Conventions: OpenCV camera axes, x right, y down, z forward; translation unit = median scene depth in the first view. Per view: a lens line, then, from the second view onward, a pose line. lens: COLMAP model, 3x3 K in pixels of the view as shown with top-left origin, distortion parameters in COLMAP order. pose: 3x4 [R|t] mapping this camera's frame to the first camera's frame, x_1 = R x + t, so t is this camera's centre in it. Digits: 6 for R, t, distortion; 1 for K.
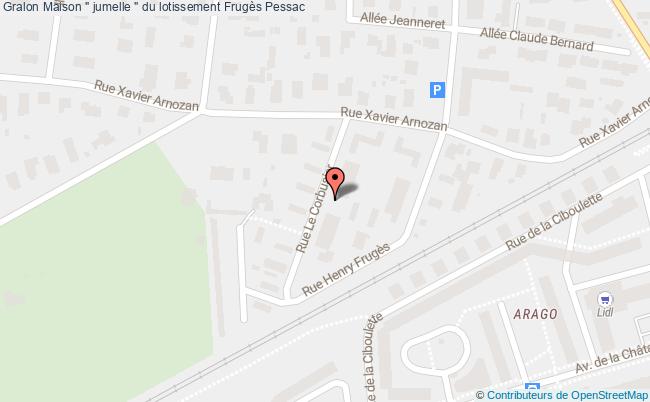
lens RADIAL K [[263.4, 0, 325.0], [0, 263.4, 201.0], [0, 0, 1]] dist [0.000294, 0.000061]
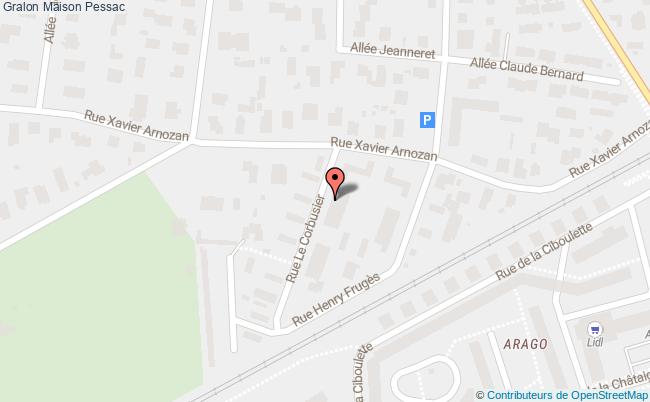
lens RADIAL K [[263.4, 0, 325.0], [0, 263.4, 201.0], [0, 0, 1]] dist [0.000294, 0.000061]
pose [[1.000000, -0.000004, -0.000049, 0.037969], [0.000004, 1.000000, 0.000136, -0.114014], [0.000049, -0.000136, 1.000000, -0.000065]]
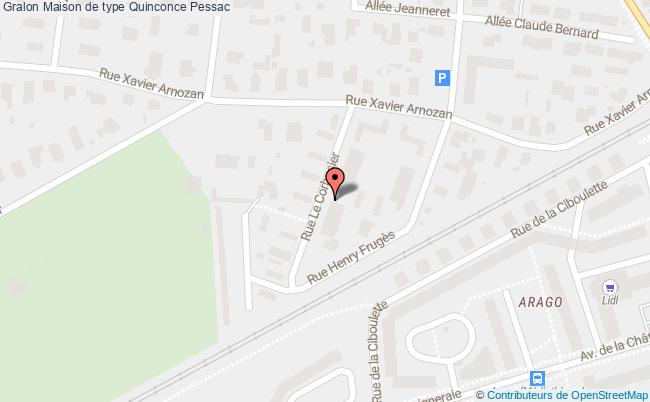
lens RADIAL K [[263.4, 0, 325.0], [0, 263.4, 201.0], [0, 0, 1]] dist [0.000294, 0.000061]
pose [[1.000000, 0.000024, 0.000026, -0.019048], [-0.000024, 1.000000, -0.000025, 0.045606], [-0.000026, 0.000025, 1.000000, -0.000007]]
